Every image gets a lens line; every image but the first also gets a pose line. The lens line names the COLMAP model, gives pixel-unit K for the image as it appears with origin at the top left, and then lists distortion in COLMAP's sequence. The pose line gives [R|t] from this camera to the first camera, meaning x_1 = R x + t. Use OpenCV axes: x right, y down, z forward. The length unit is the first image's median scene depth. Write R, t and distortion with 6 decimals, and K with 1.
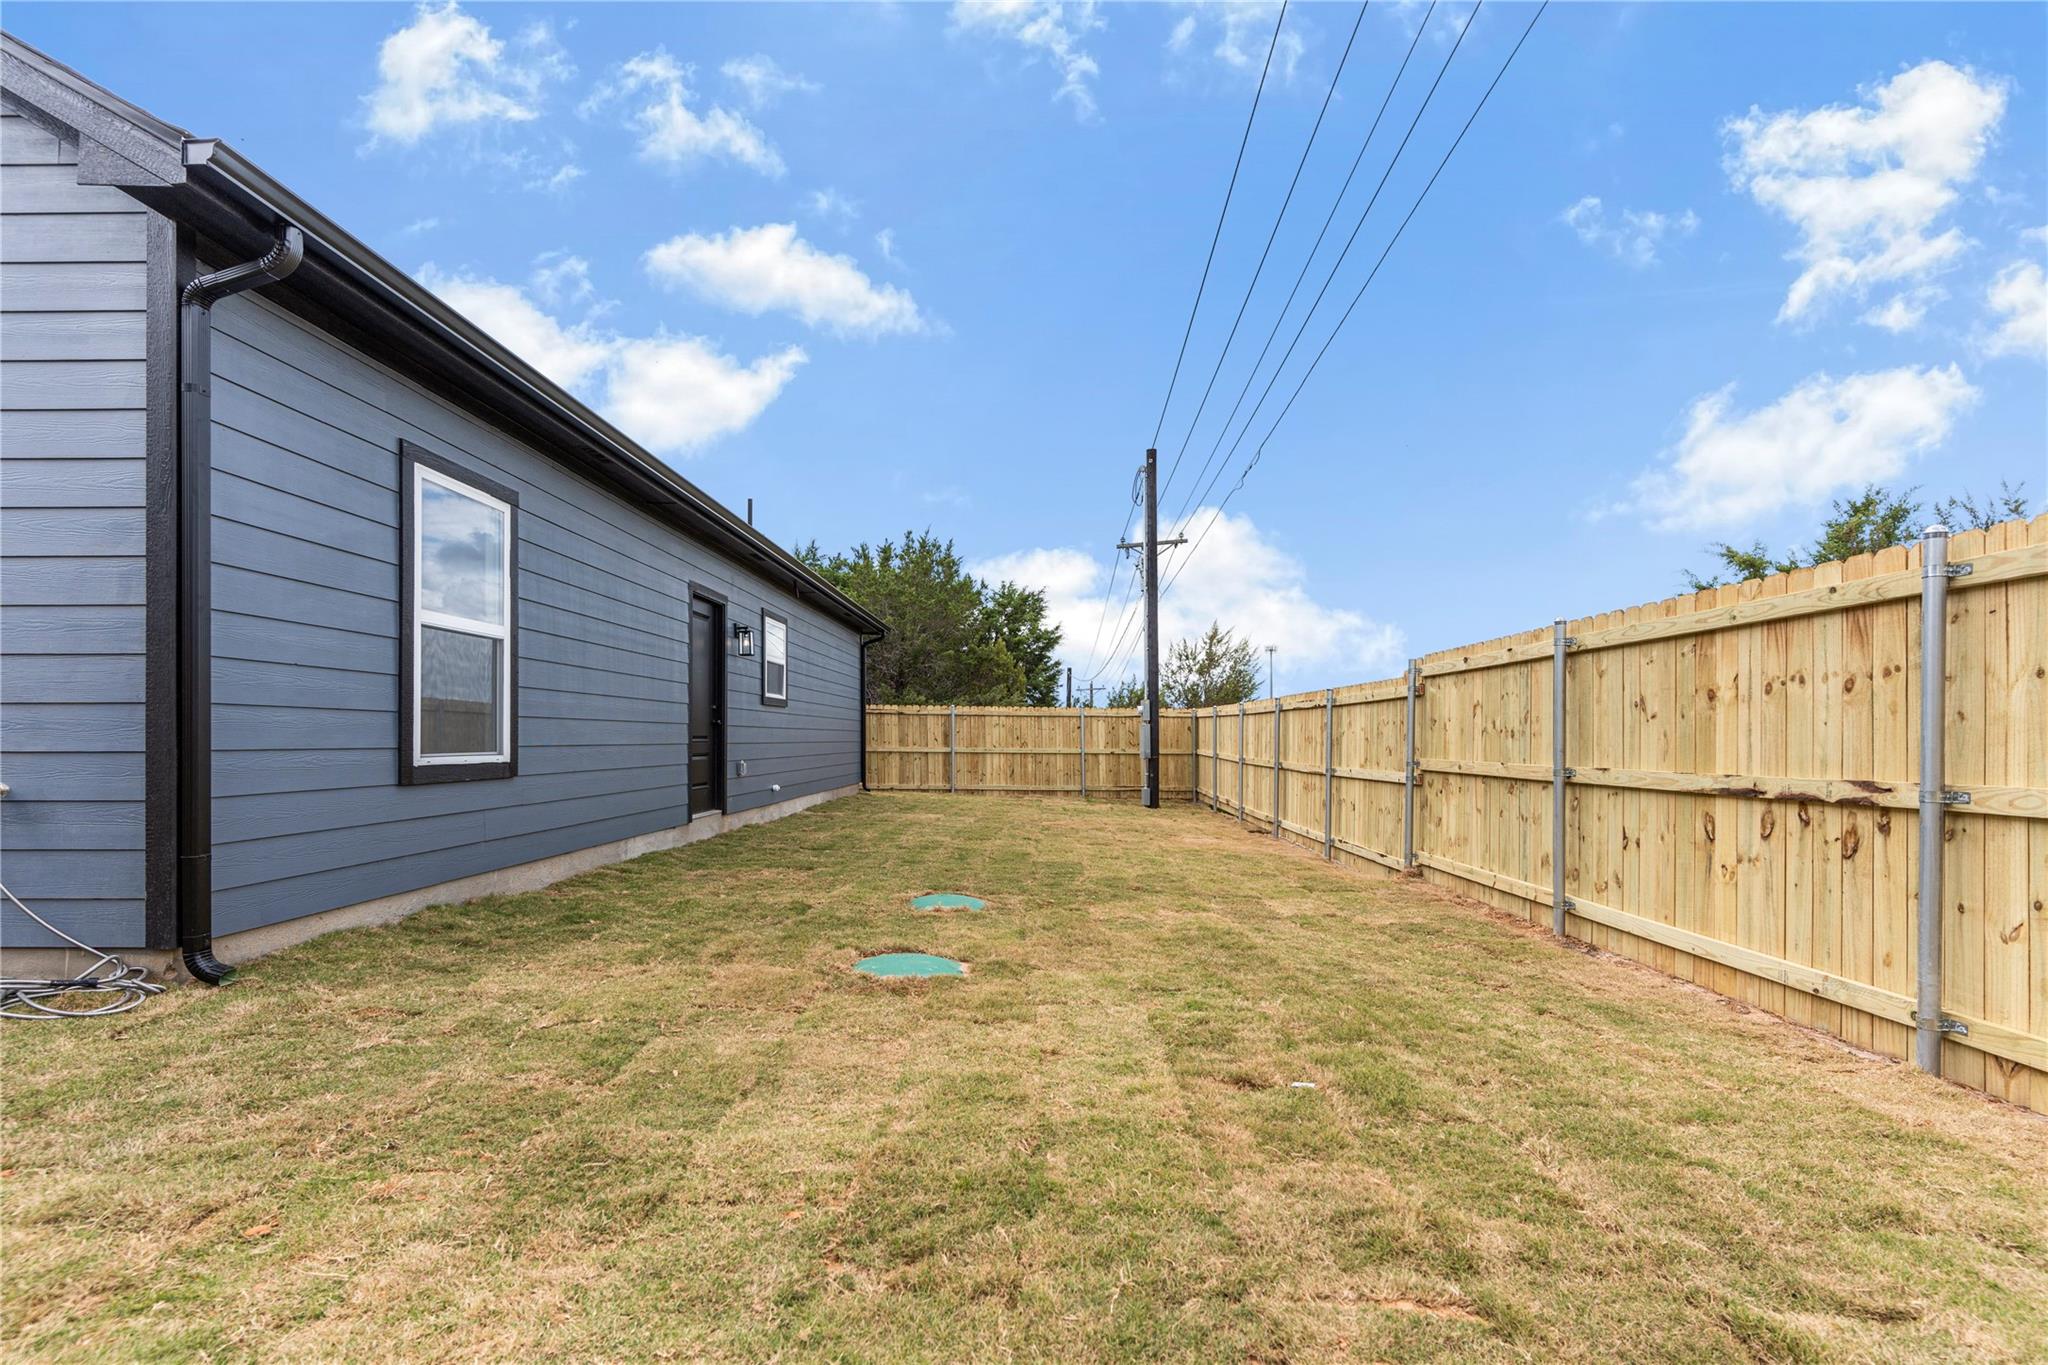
lens RADIAL K [[1006.4, 0, 1028.3], [0, 1006.4, 738.7], [0, 0, 1]] dist [-0.000137, 0.000855]
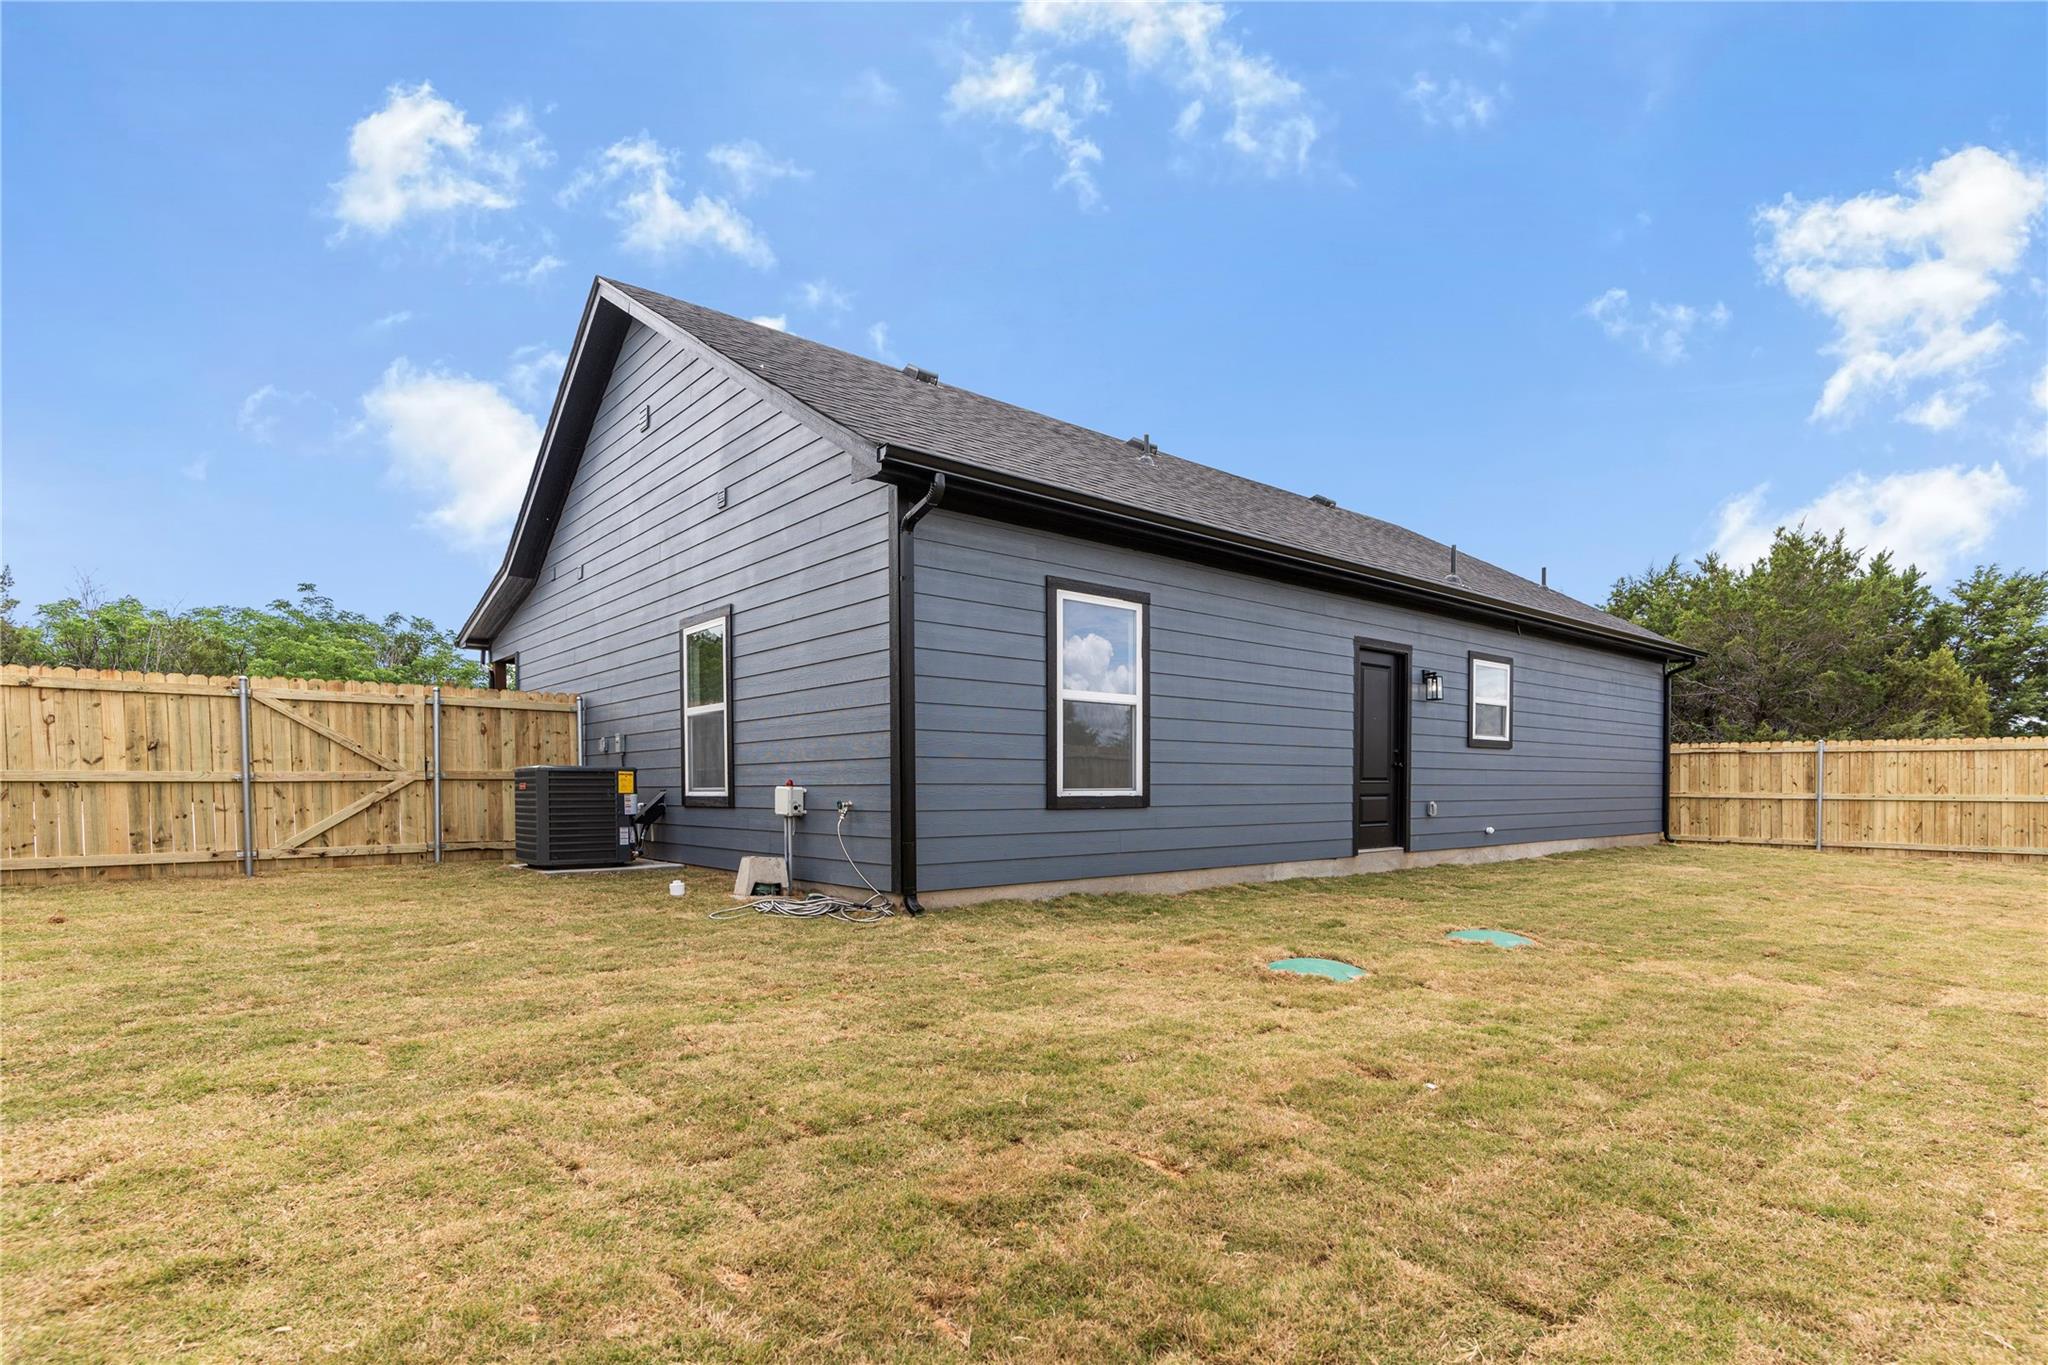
lens RADIAL K [[1011.5, 0, 1024.2], [0, 1011.5, 823.7], [0, 0, 1]] dist [-0.003317, -0.000606]
pose [[0.661447, 0.024467, -0.749593, 0.337502], [0.002495, 0.999390, 0.034821, 0.010902], [0.749988, -0.024902, 0.660983, -0.013924]]
